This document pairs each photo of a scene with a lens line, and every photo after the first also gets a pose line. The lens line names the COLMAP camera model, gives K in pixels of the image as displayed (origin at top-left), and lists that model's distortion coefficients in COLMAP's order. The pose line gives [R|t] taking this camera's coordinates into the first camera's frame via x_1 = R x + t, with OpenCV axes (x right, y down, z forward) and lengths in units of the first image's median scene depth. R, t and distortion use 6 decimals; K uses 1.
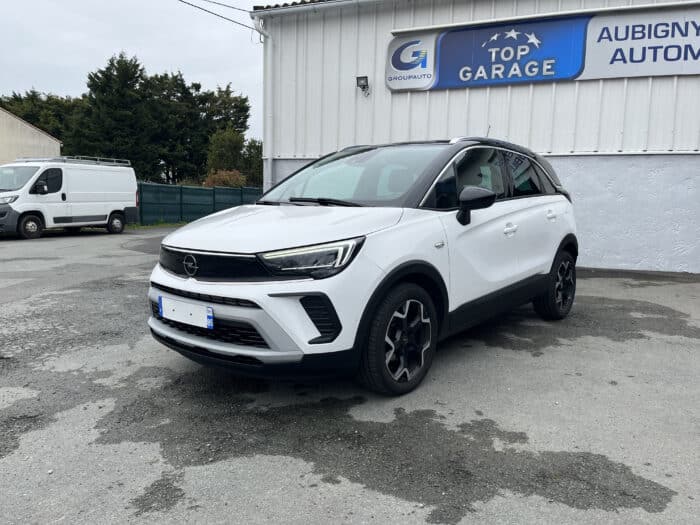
lens RADIAL K [[531.2, 0, 348.9], [0, 531.2, 266.9], [0, 0, 1]] dist [0.069912, -0.094836]
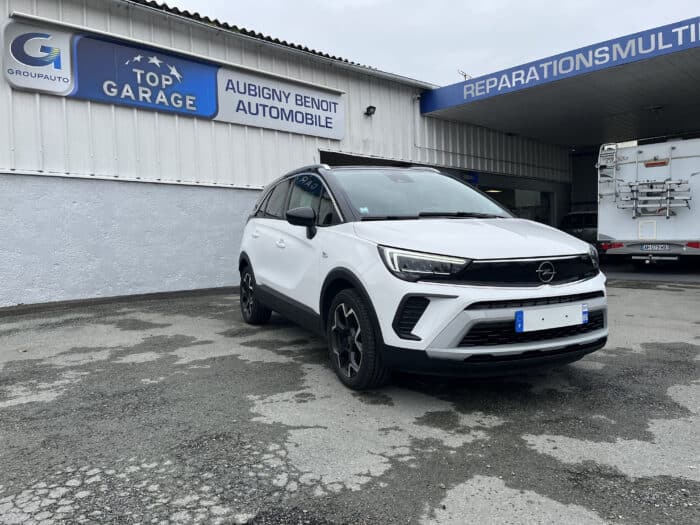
lens RADIAL K [[531.2, 0, 348.8], [0, 531.2, 265.5], [0, 0, 1]] dist [0.069912, -0.094836]
pose [[0.415953, -0.075350, 0.906259, -0.962423], [0.138251, 0.990217, 0.018876, -0.060918], [-0.898816, 0.117439, 0.422301, 0.625423]]
